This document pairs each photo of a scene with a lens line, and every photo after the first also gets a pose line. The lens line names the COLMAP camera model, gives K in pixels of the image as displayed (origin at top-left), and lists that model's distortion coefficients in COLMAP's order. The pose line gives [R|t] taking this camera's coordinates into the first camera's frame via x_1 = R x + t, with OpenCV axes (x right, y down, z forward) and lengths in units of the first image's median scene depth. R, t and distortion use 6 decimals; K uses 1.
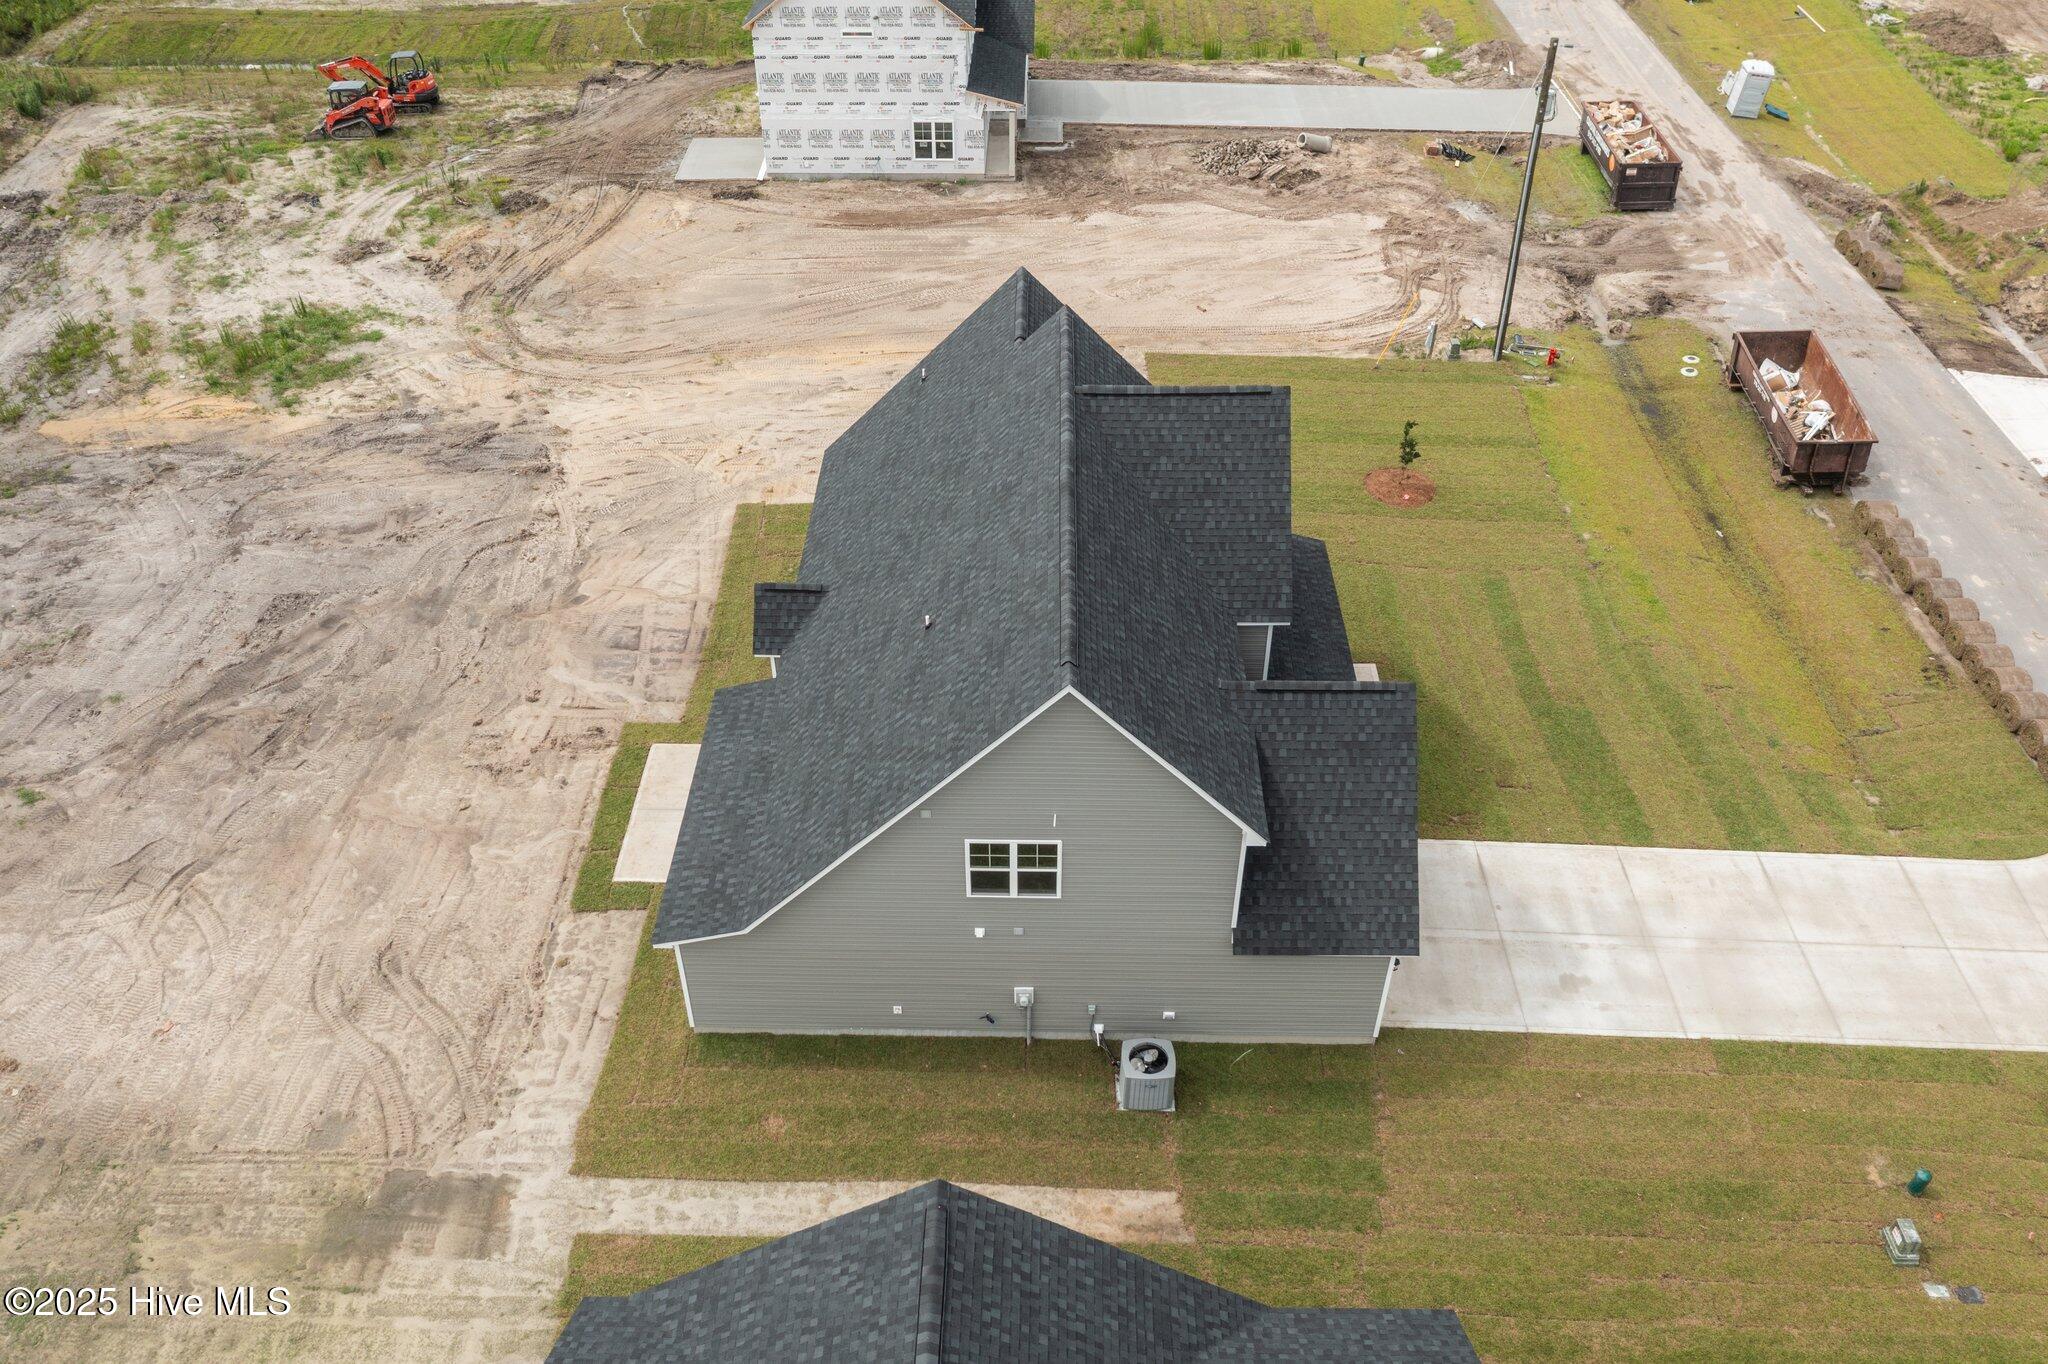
lens RADIAL K [[1617.4, 0, 1005.3], [0, 1617.4, 689.1], [0, 0, 1]] dist [-0.022463, 0.008507]
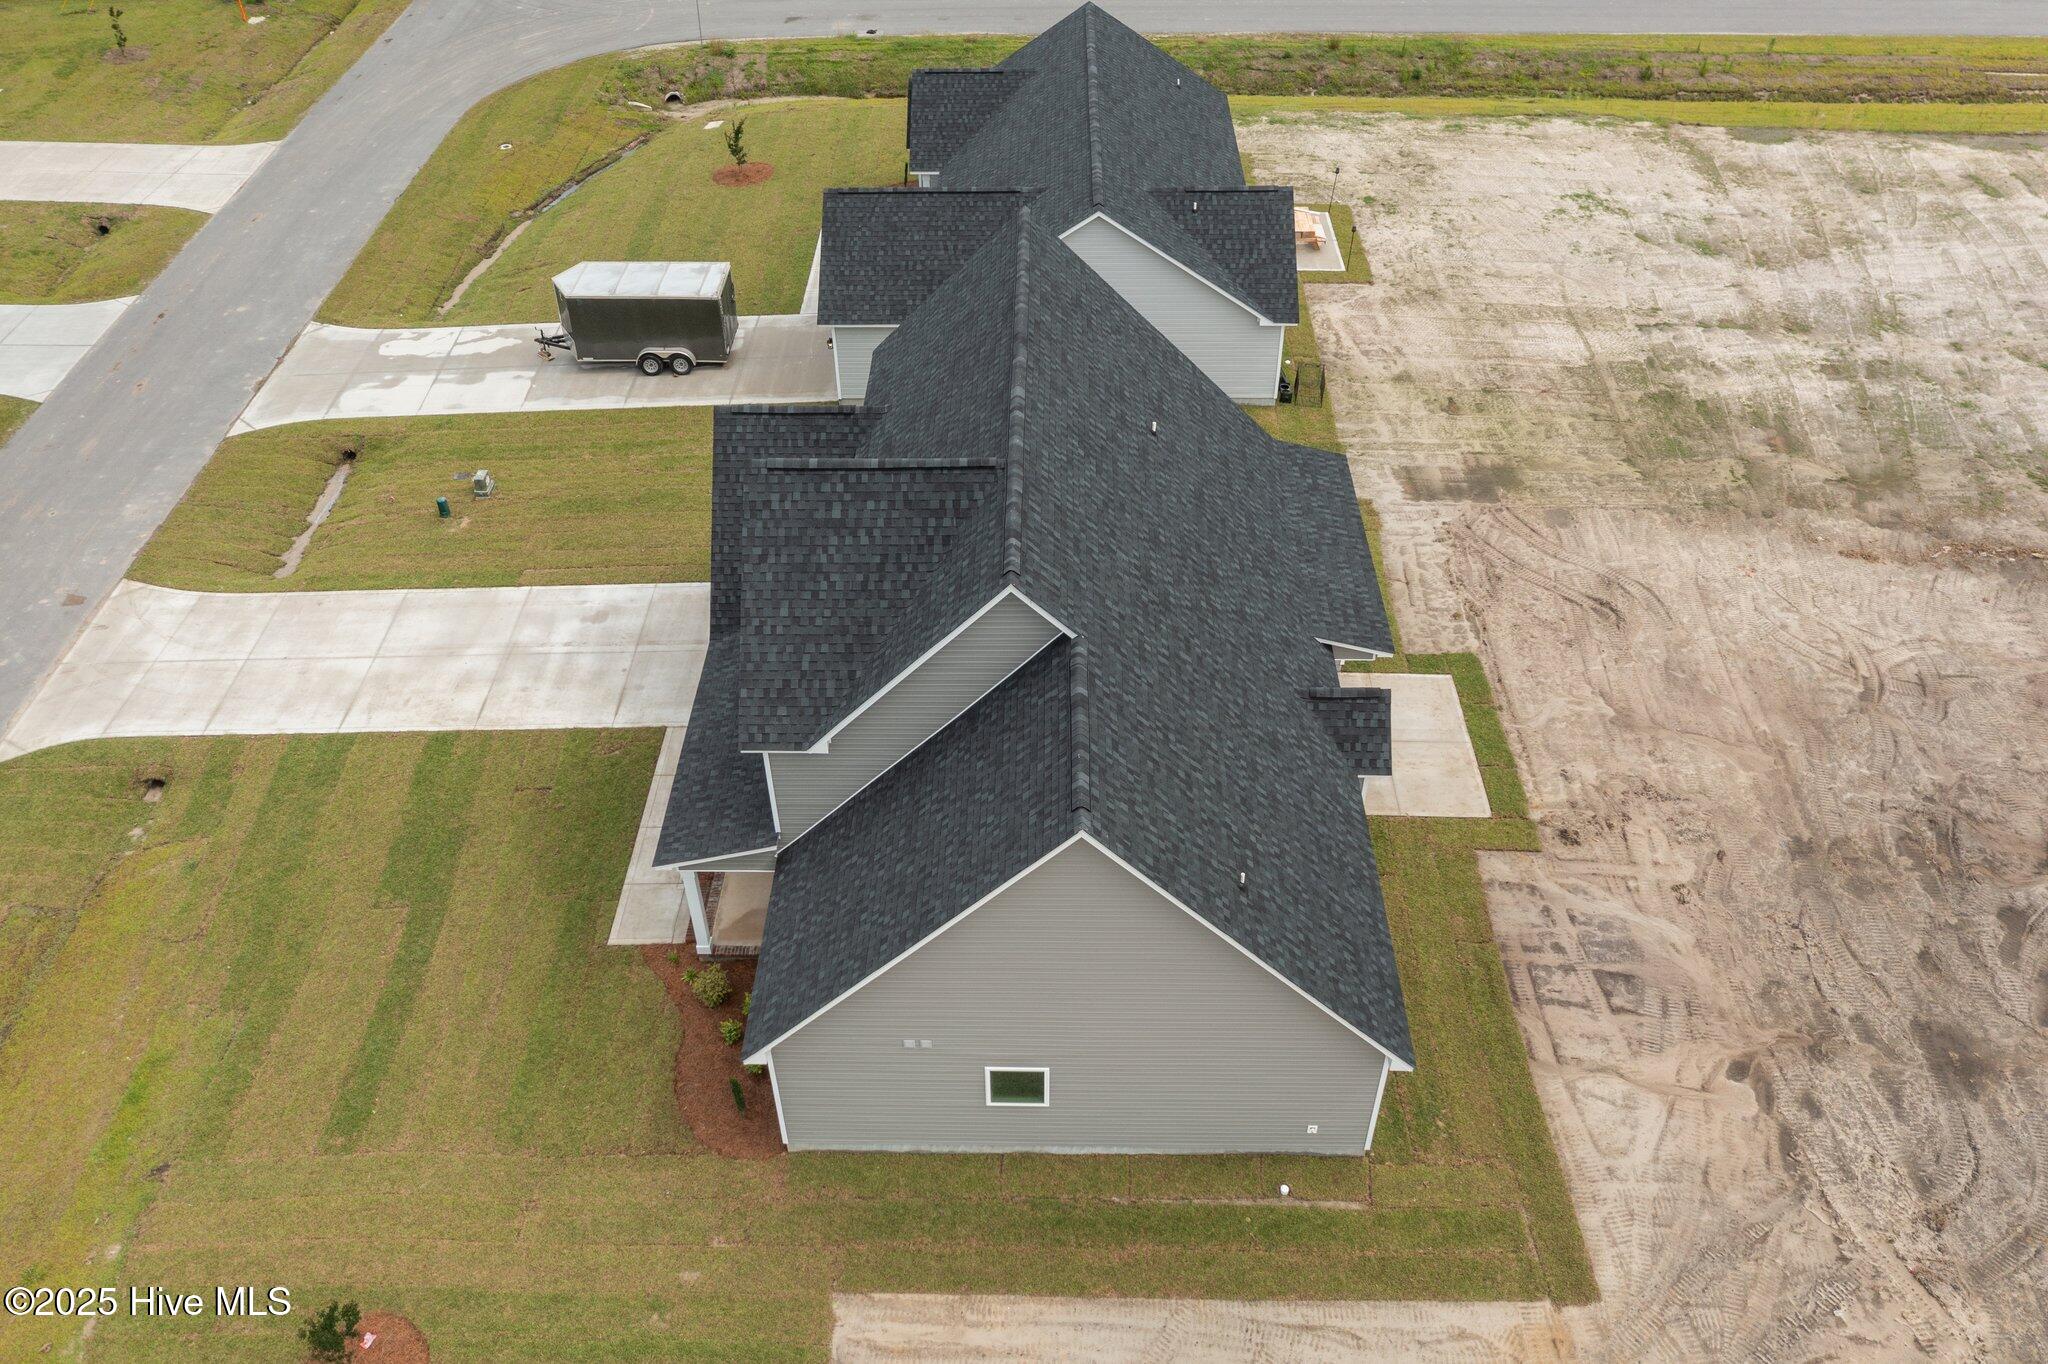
lens RADIAL K [[1617.4, 0, 1017.8], [0, 1617.4, 683.1], [0, 0, 1]] dist [-0.022463, 0.008507]
pose [[-0.999789, 0.018670, 0.008592, 0.020621], [0.011789, 0.178522, 0.983865, -0.624691], [0.016834, 0.983759, -0.178705, 0.807458]]
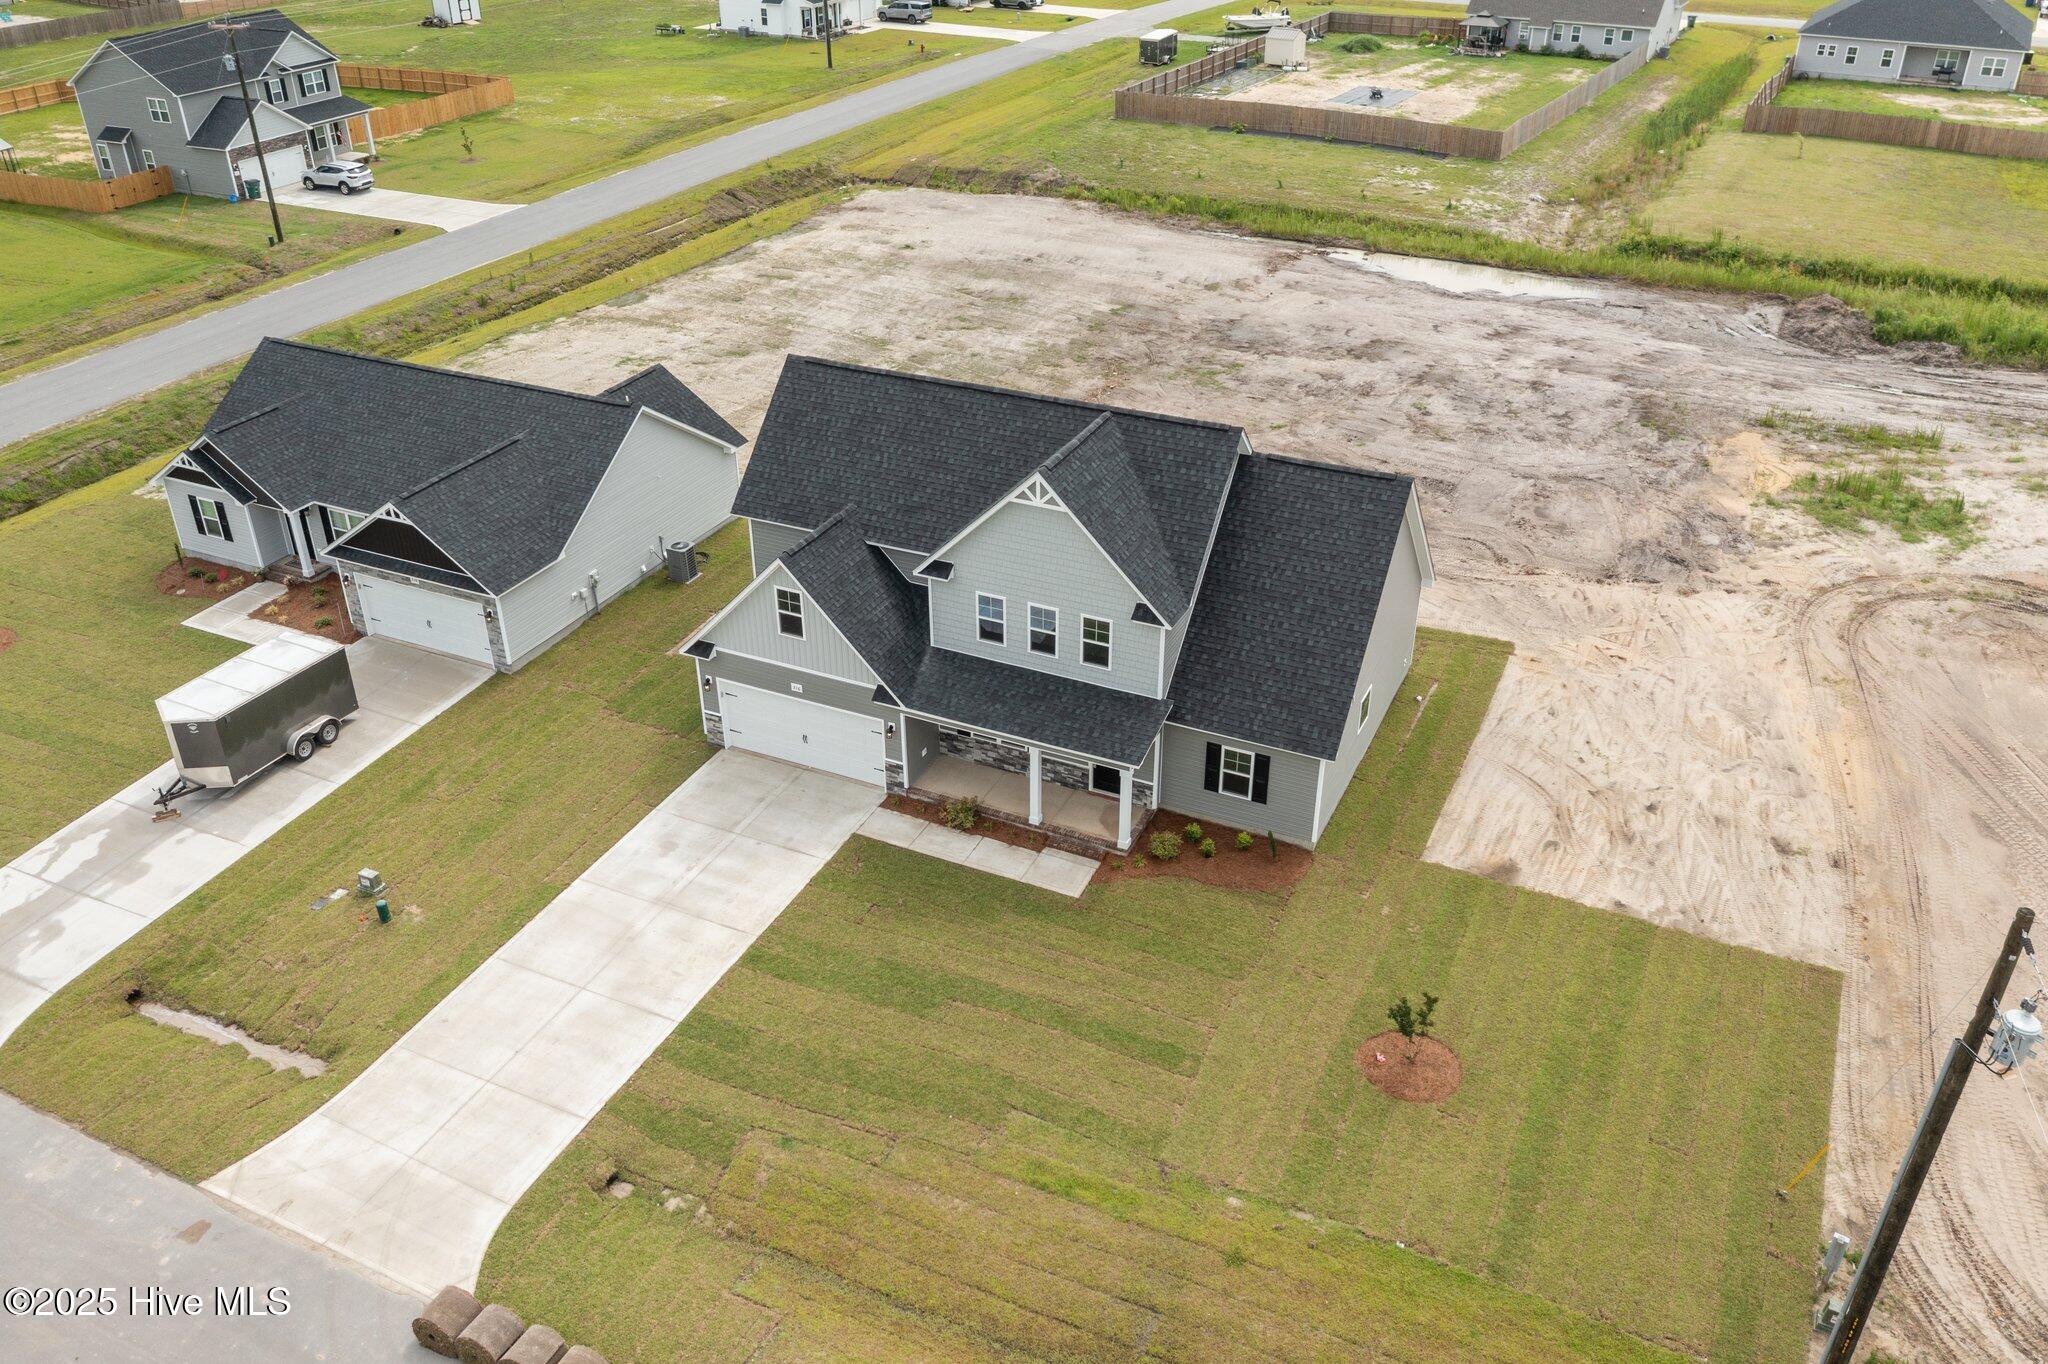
lens RADIAL K [[1592.5, 0, 1013.4], [0, 1592.5, 686.0], [0, 0, 1]] dist [-0.019220, -0.001542]
pose [[-0.411189, 0.474701, -0.778192, 0.730074], [-0.568385, 0.533900, 0.626010, -0.517457], [0.712644, 0.699721, 0.050279, 0.664063]]
